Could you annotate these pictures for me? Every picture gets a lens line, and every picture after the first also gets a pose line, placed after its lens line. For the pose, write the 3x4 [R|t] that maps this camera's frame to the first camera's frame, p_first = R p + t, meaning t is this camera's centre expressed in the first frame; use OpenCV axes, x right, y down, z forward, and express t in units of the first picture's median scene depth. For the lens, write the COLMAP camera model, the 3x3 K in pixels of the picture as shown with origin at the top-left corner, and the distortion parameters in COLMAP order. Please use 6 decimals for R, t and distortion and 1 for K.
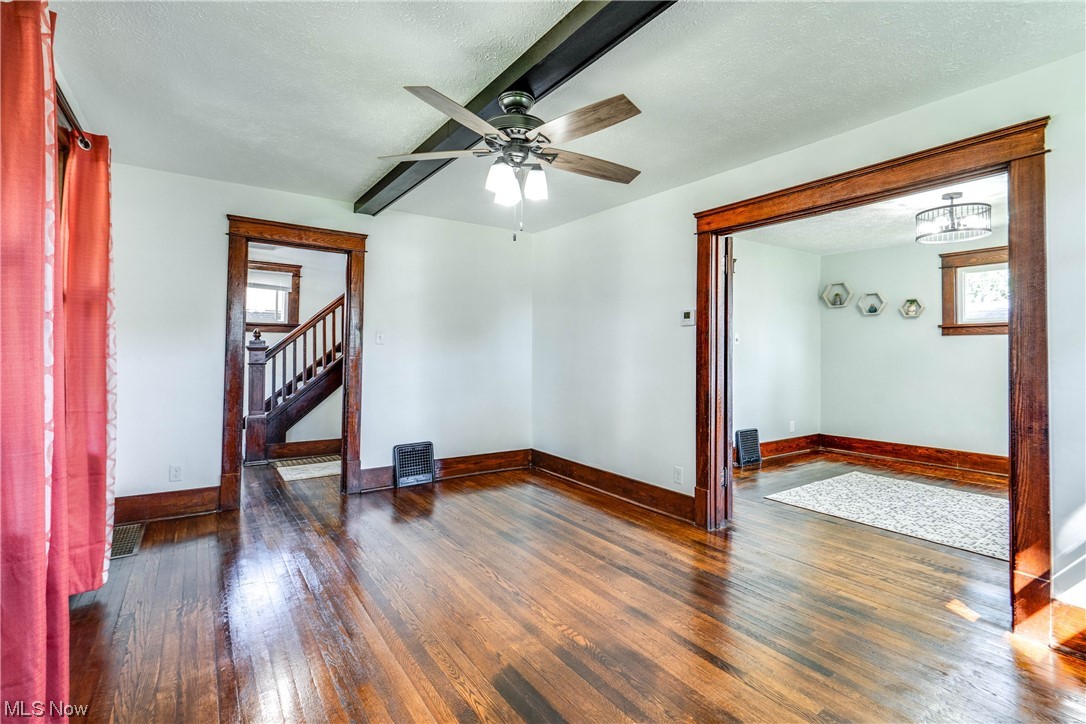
lens RADIAL K [[503.4, 0, 533.6], [0, 503.4, 348.8], [0, 0, 1]] dist [-0.002980, -0.000174]
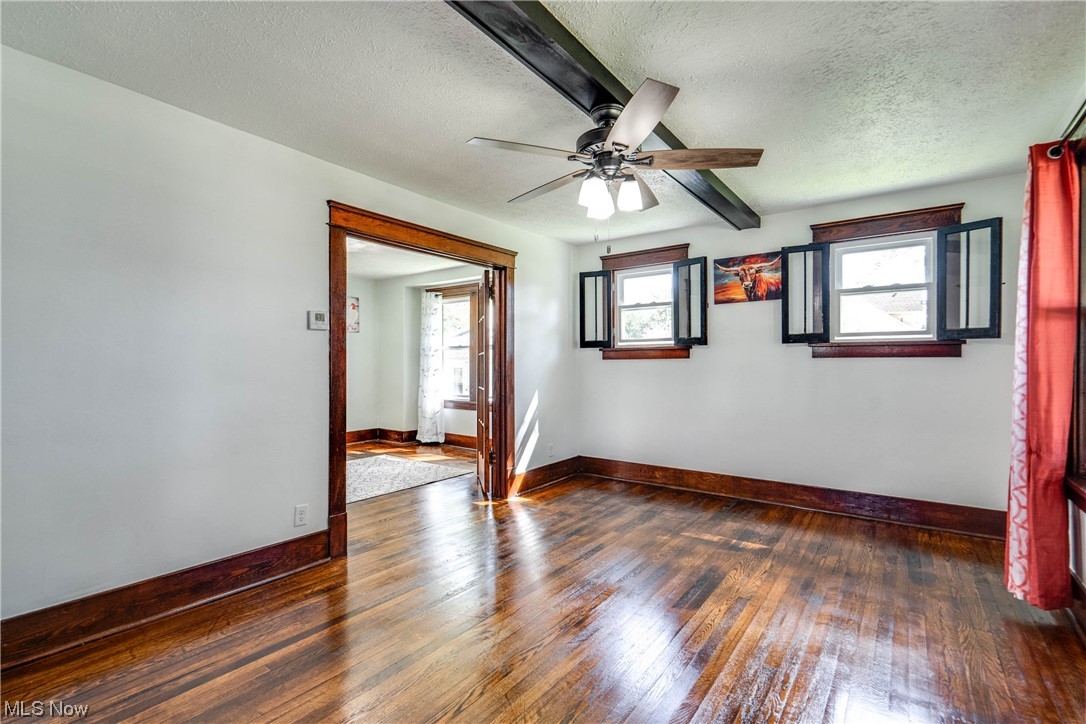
lens RADIAL K [[495.7, 0, 546.1], [0, 495.7, 362.8], [0, 0, 1]] dist [-0.003152, 0.000130]
pose [[-0.337257, -0.005479, 0.941397, -0.590278], [-0.009133, 0.999955, 0.002548, 0.003795], [-0.941368, -0.007739, -0.337292, 0.912723]]
